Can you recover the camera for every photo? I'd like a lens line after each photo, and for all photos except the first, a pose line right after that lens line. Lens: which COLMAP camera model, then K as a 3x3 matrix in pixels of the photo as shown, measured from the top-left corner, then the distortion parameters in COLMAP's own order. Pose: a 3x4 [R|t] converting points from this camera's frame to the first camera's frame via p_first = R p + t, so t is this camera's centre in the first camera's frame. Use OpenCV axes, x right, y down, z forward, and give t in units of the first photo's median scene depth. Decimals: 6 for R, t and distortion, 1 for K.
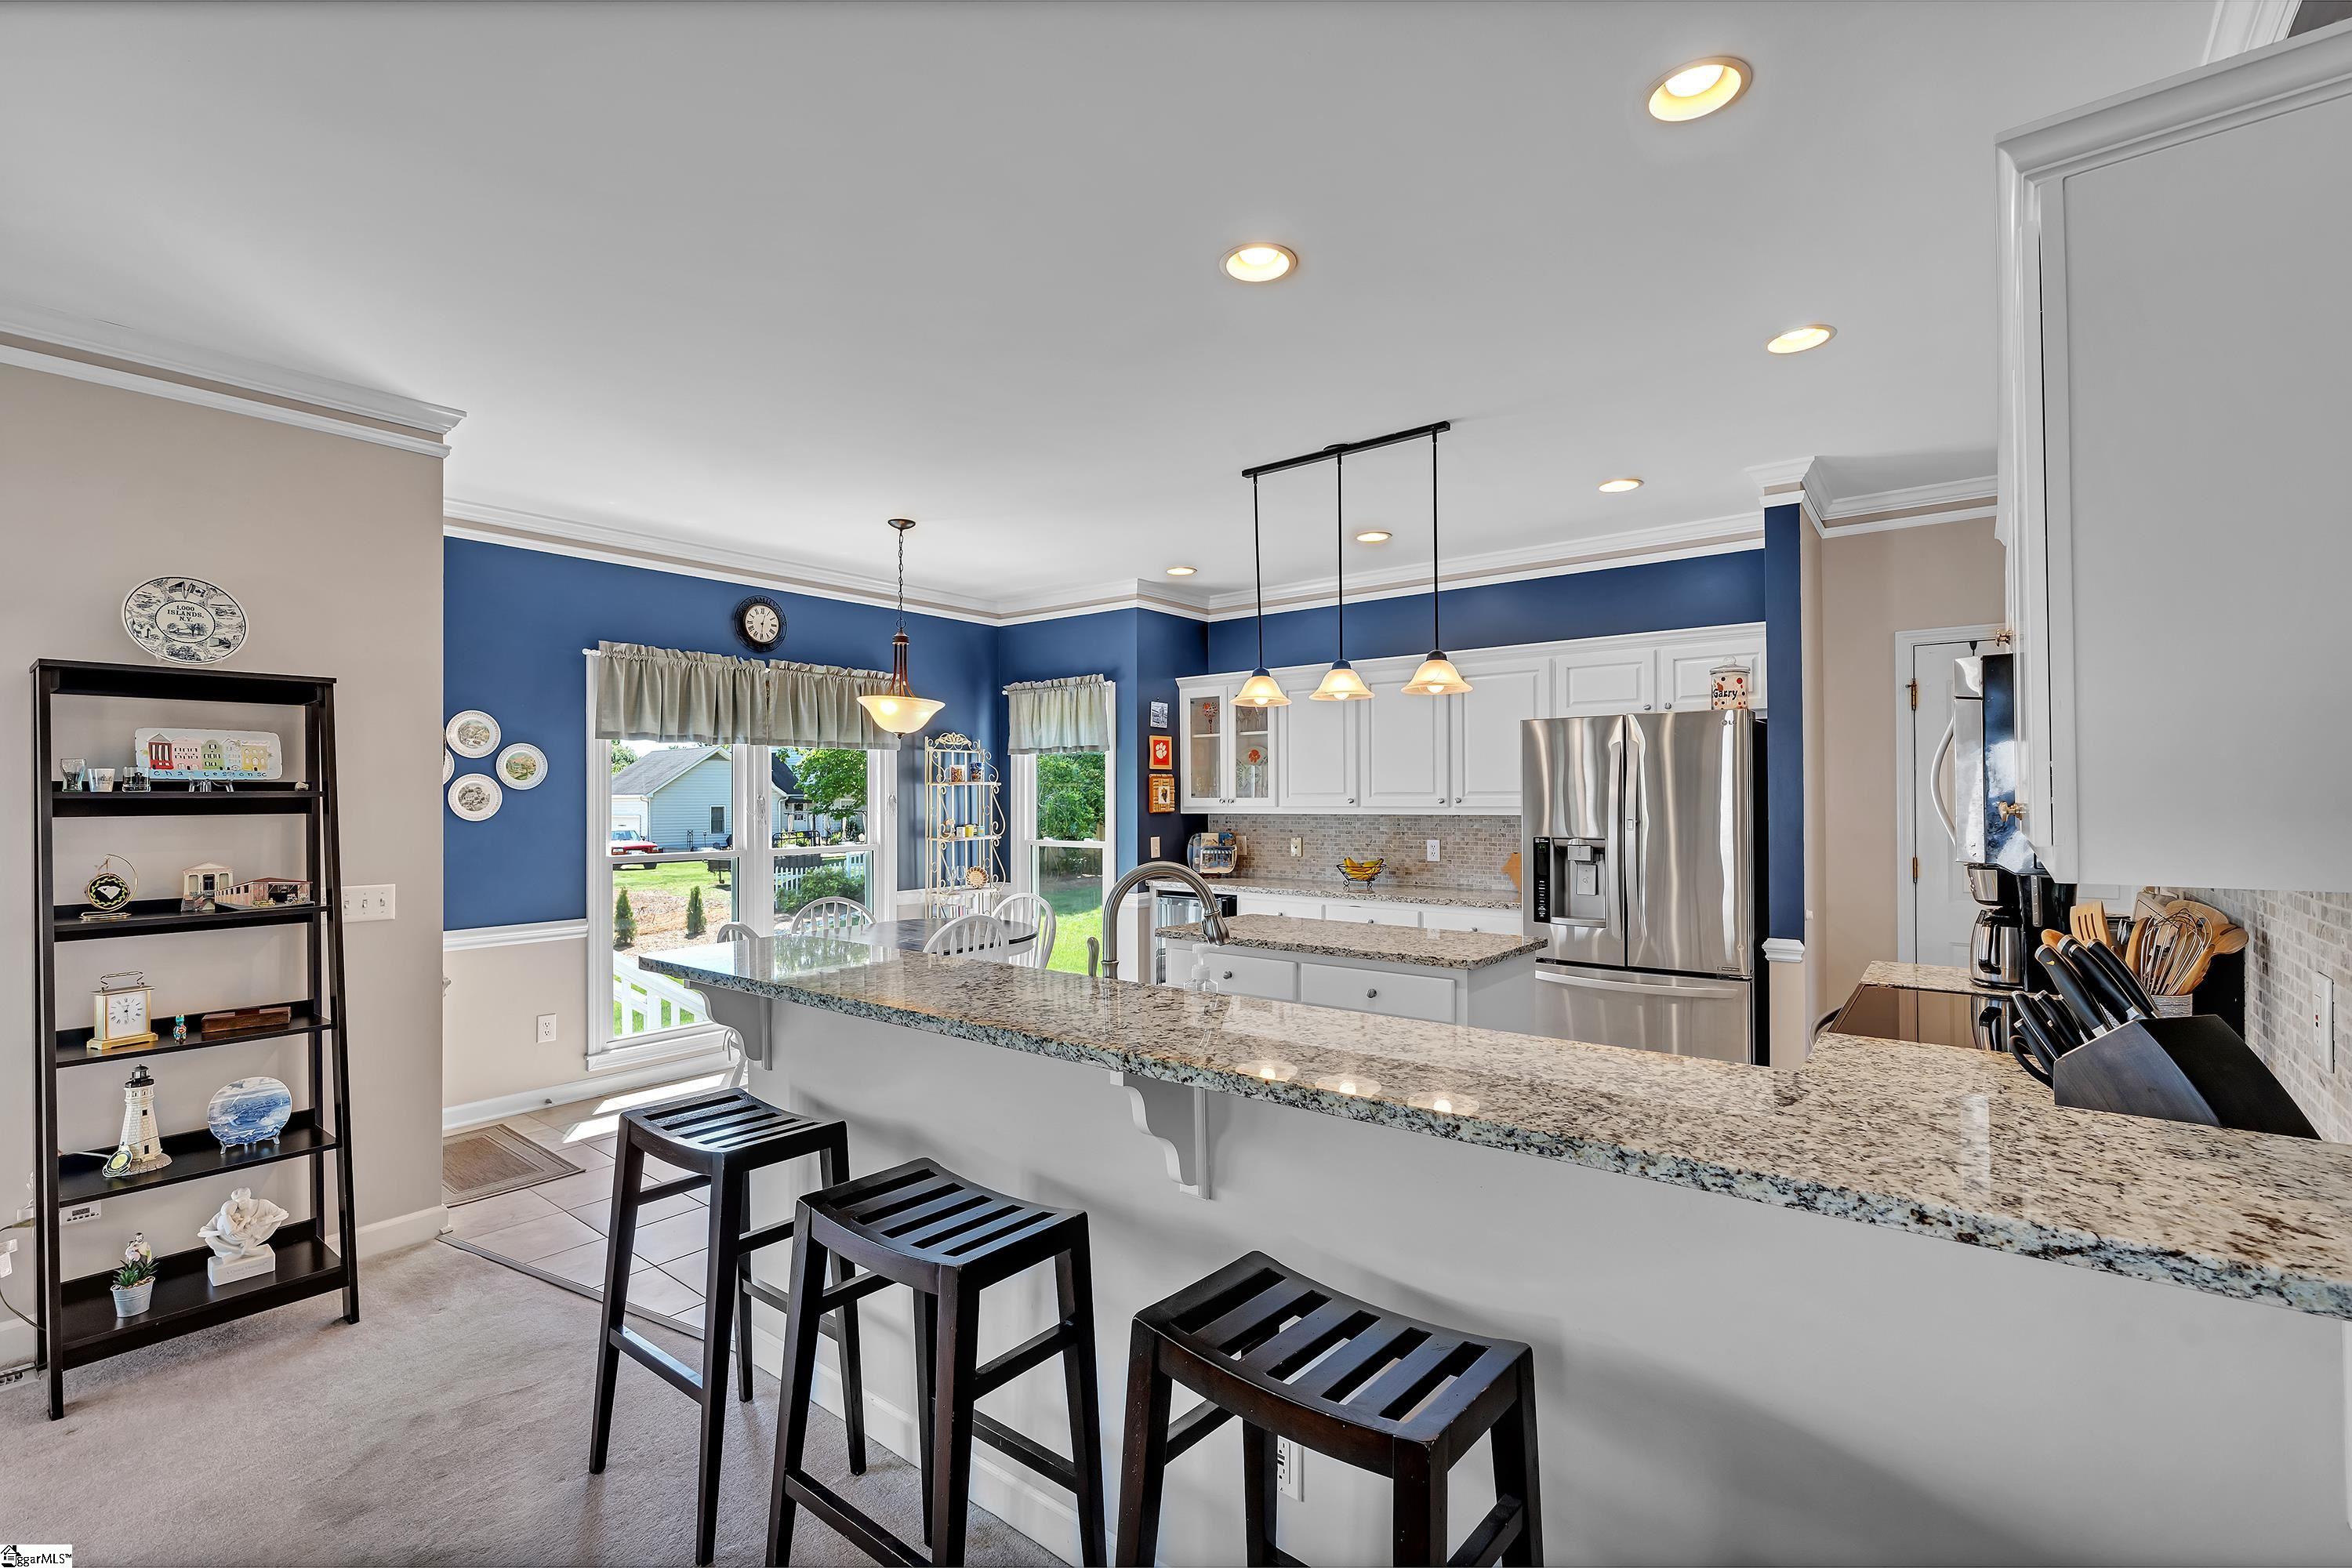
lens RADIAL K [[1035.3, 0, 1179.5], [0, 1035.3, 793.9], [0, 0, 1]] dist [-0.005709, 0.000374]
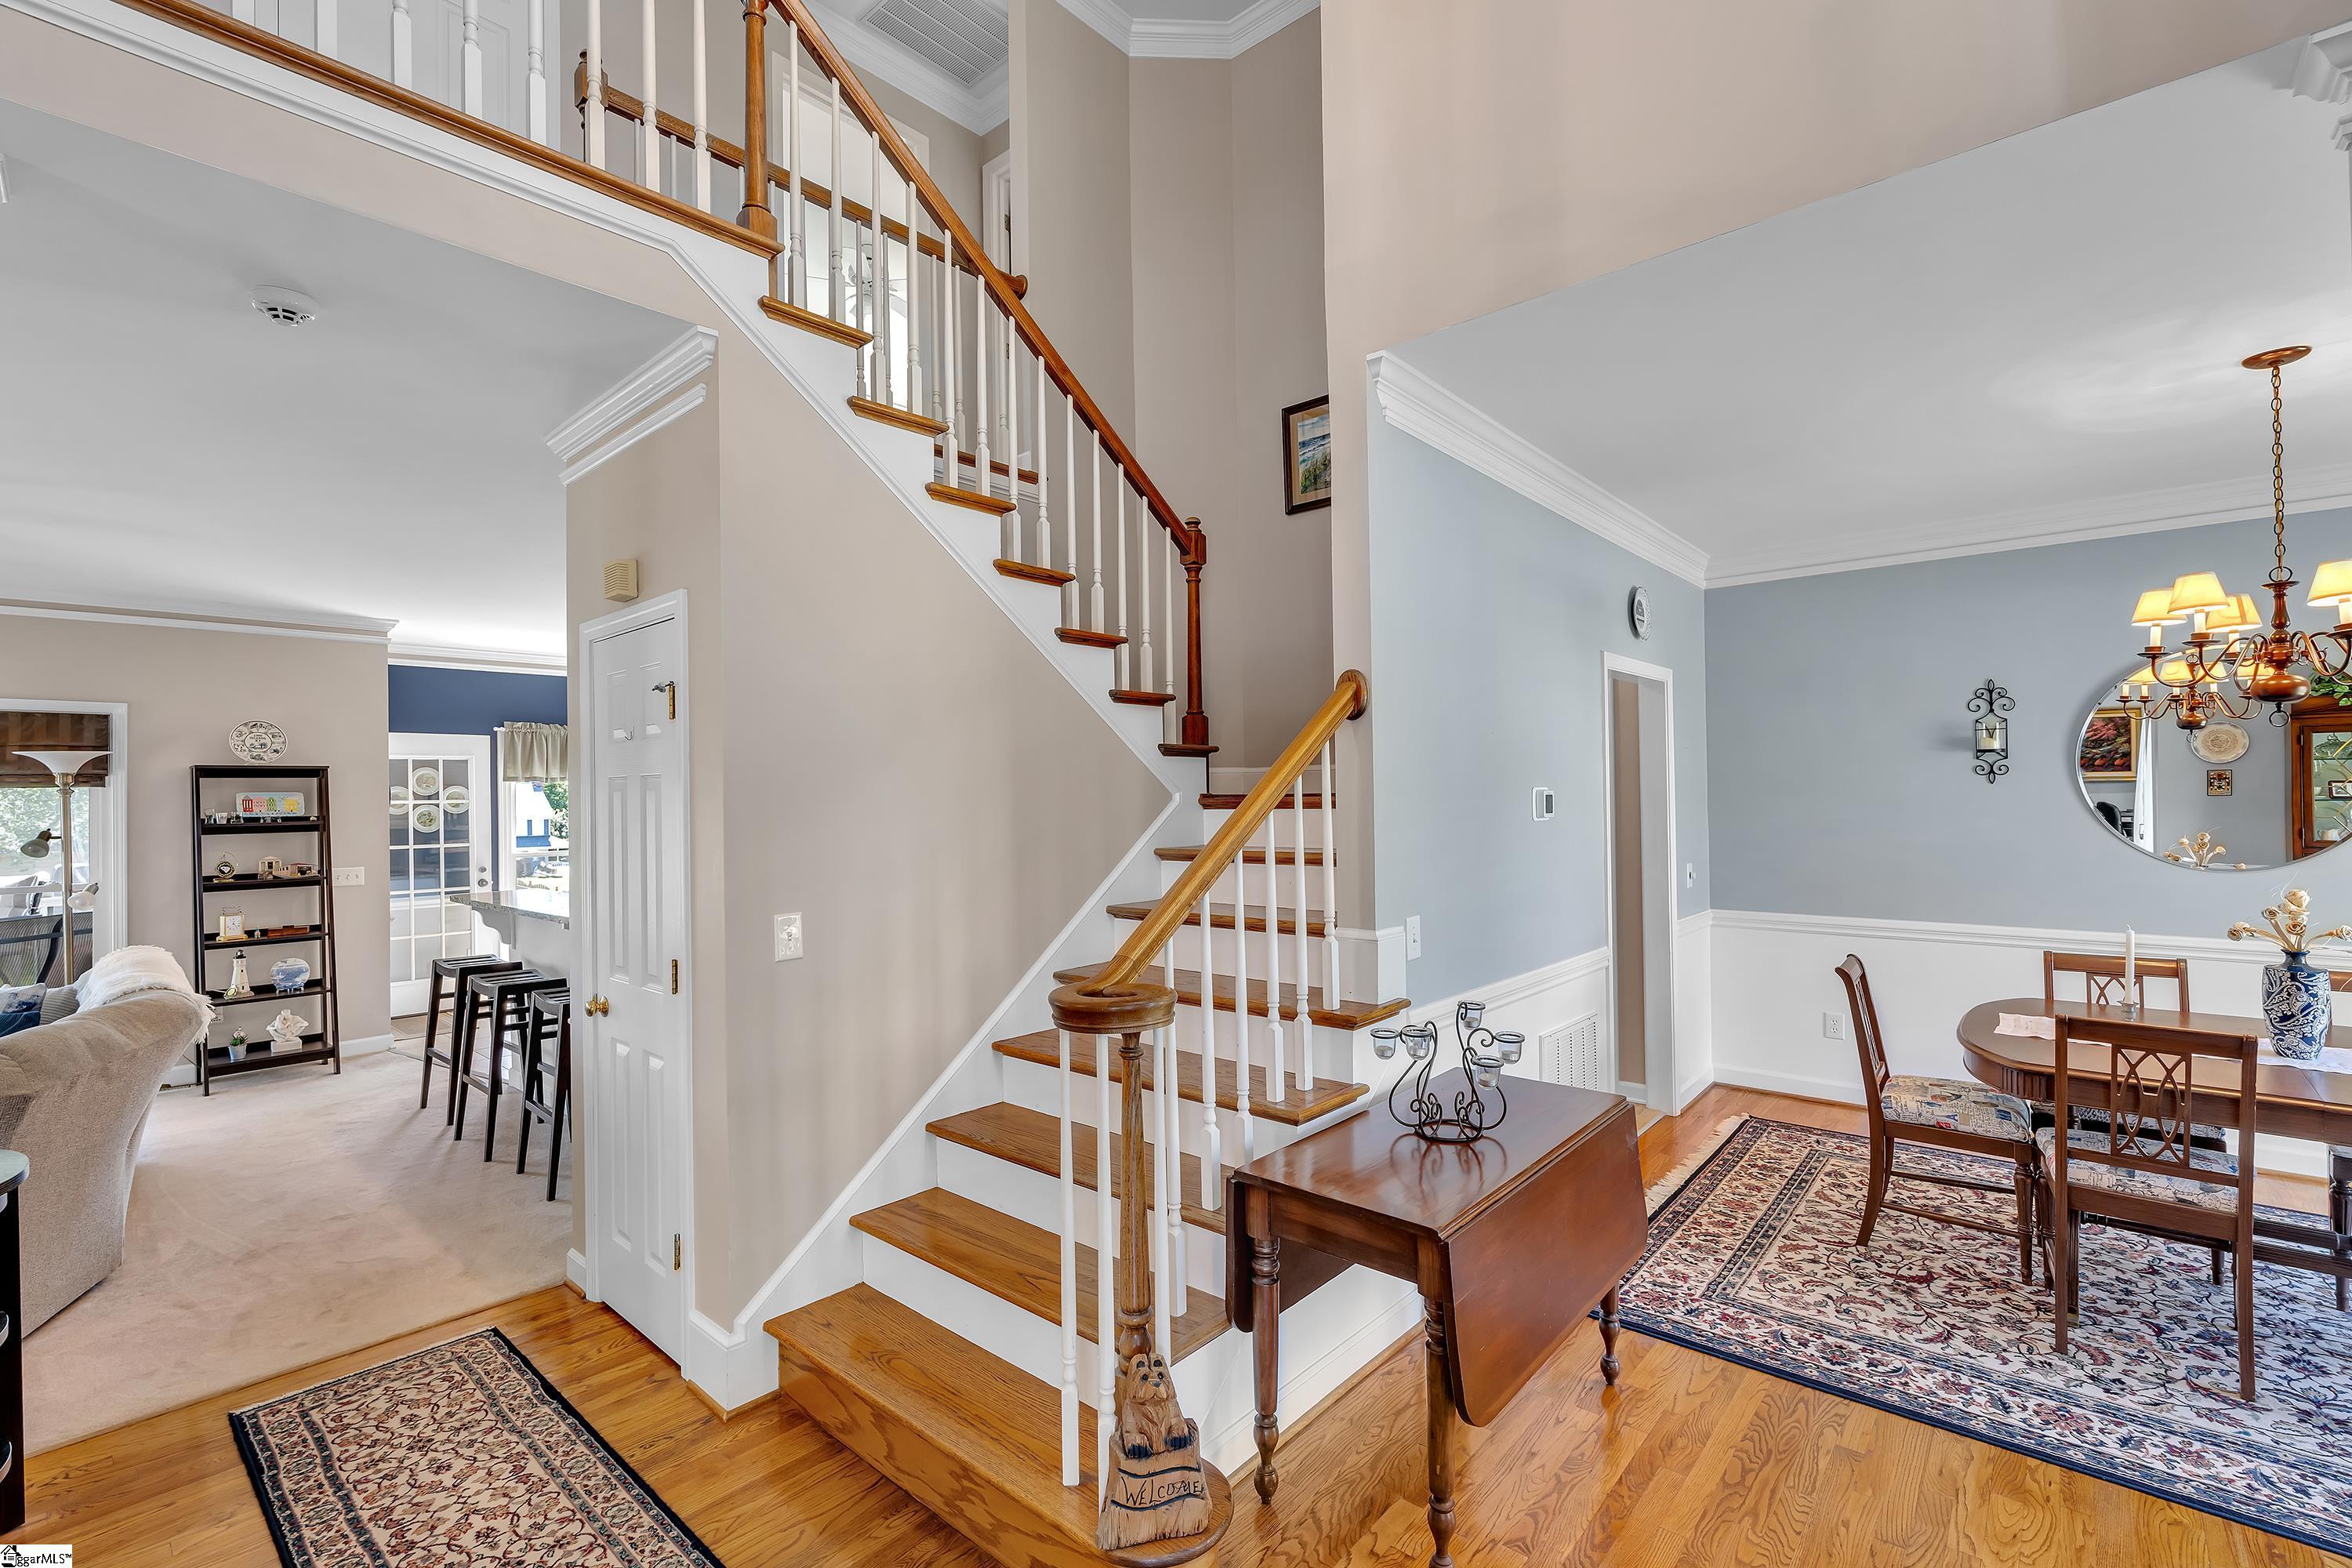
lens RADIAL K [[1035.3, 0, 1169.9], [0, 1035.3, 790.0], [0, 0, 1]] dist [-0.005709, 0.000374]
pose [[0.997890, -0.012858, -0.063648, 0.974988], [0.012816, 0.999917, -0.001072, -0.040200], [0.063657, 0.000255, 0.997972, -0.934453]]
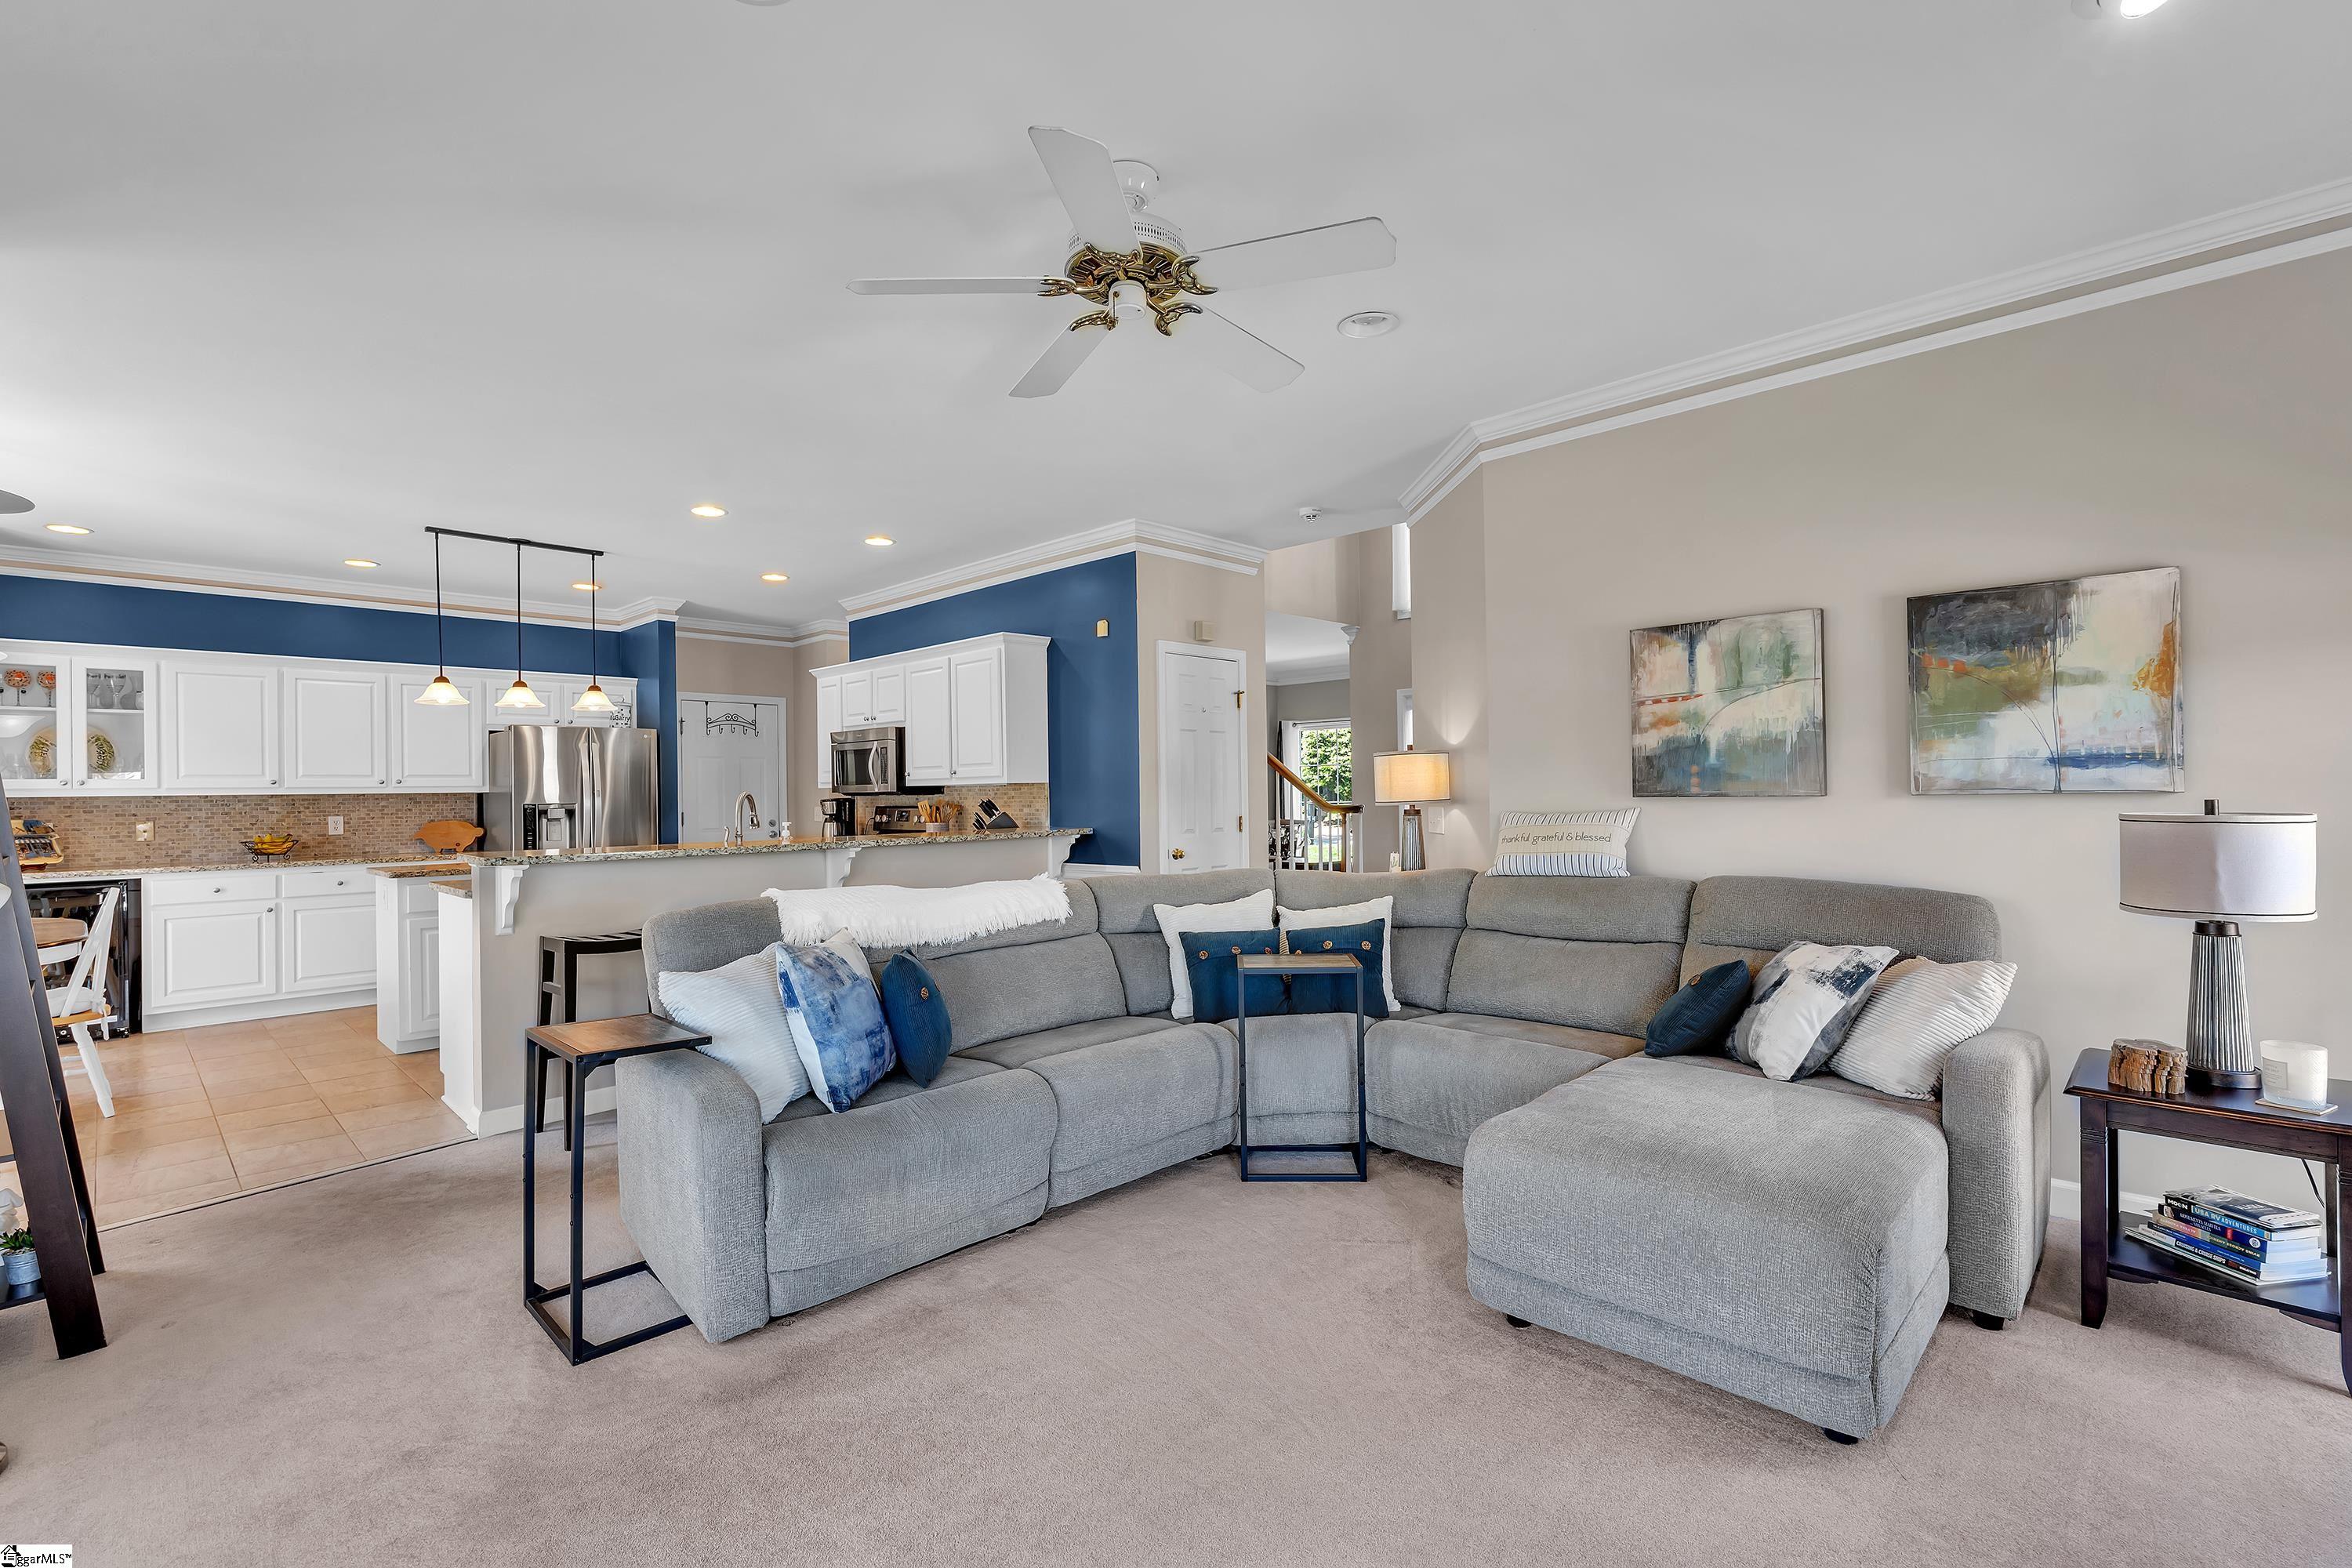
lens RADIAL K [[1035.3, 0, 1175.2], [0, 1035.3, 784.6], [0, 0, 1]] dist [-0.005709, 0.000374]
pose [[0.093910, 0.009652, 0.995534, -1.754202], [0.010585, 0.999887, -0.010693, 0.065775], [-0.995524, 0.011541, 0.093797, -0.119514]]
